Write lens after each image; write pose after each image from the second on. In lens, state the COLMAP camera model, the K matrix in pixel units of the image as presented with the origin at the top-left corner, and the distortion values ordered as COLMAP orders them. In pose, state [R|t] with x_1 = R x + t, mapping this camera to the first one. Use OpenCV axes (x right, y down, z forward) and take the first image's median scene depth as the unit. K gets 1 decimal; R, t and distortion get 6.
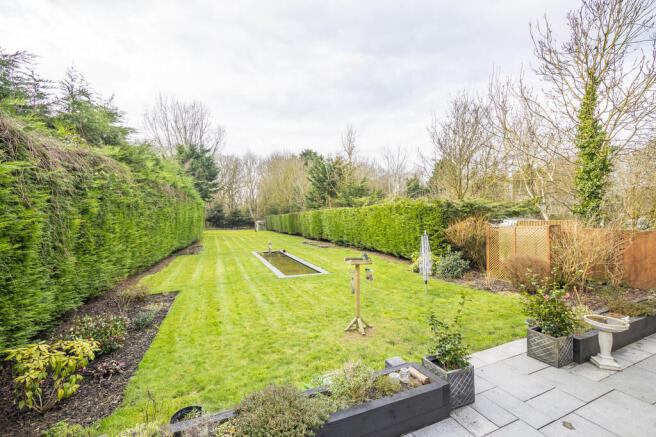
lens RADIAL K [[270.9, 0, 325.6], [0, 270.9, 219.0], [0, 0, 1]] dist [-0.002293, 0.000214]
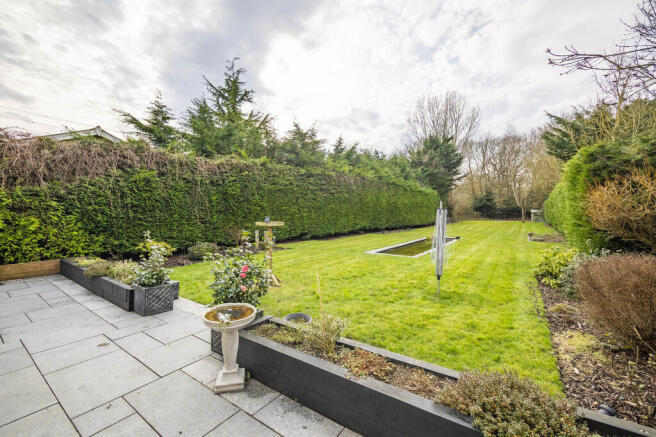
lens RADIAL K [[270.9, 0, 330.9], [0, 270.9, 214.9], [0, 0, 1]] dist [-0.002293, 0.000214]
pose [[0.532019, 0.013683, -0.846622, 0.260005], [-0.001295, 0.999881, 0.015346, 0.021849], [0.846732, -0.007068, 0.531973, 0.133069]]
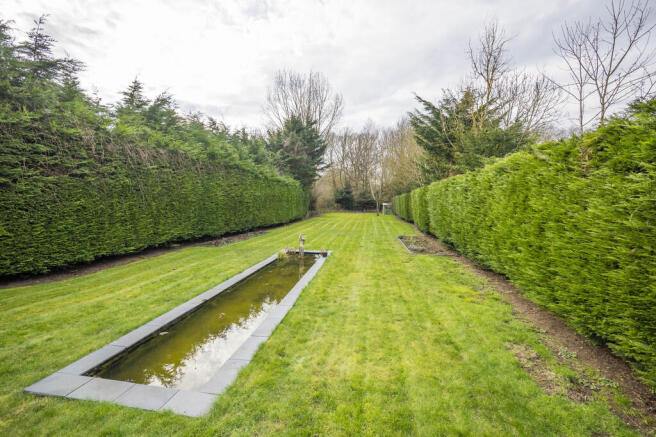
lens RADIAL K [[270.9, 0, 332.0], [0, 270.9, 213.8], [0, 0, 1]] dist [-0.002293, 0.000214]
pose [[0.864118, 0.034145, -0.502130, 0.099305], [-0.012405, 0.998838, 0.046572, 0.004680], [0.503136, -0.034014, 0.863537, 0.370861]]
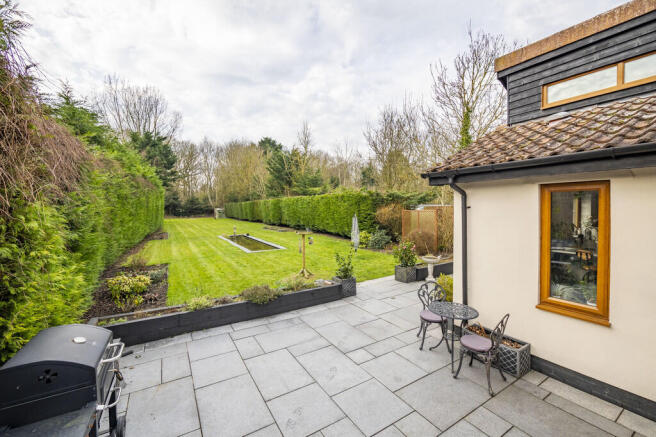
lens RADIAL K [[270.9, 0, 324.5], [0, 270.9, 218.4], [0, 0, 1]] dist [-0.002293, 0.000214]
pose [[0.989800, -0.013763, 0.141794, 0.004054], [0.007374, 0.998938, 0.045484, 0.000690], [-0.142270, -0.043974, 0.988851, -0.119077]]
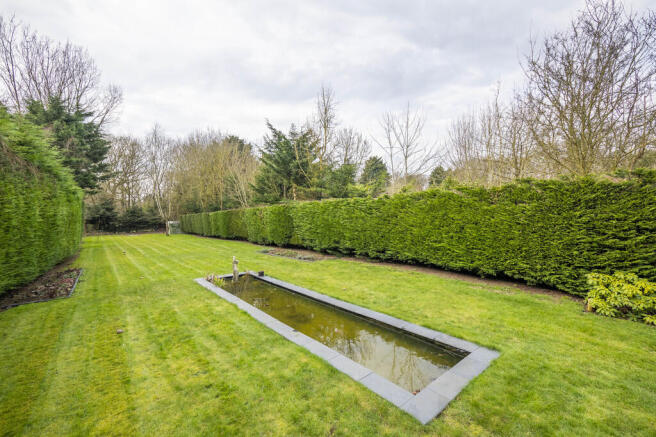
lens RADIAL K [[270.9, 0, 325.0], [0, 270.9, 218.5], [0, 0, 1]] dist [-0.002293, 0.000214]
pose [[0.953377, -0.015594, 0.301379, -0.137256], [0.015011, 0.999878, 0.004252, 0.003845], [-0.301408, 0.000471, 0.953495, 0.308375]]
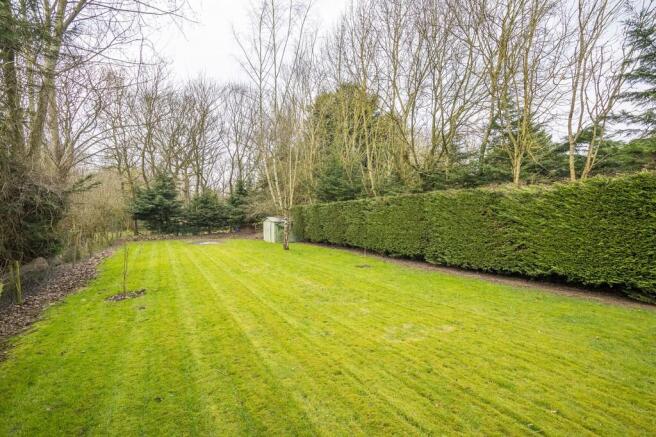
lens RADIAL K [[270.9, 0, 329.1], [0, 270.9, 215.9], [0, 0, 1]] dist [-0.002293, 0.000214]
pose [[0.989108, -0.001233, 0.147188, -0.507506], [0.001305, 0.999999, -0.000394, 0.010415], [-0.147187, 0.000581, 0.989108, 1.345148]]
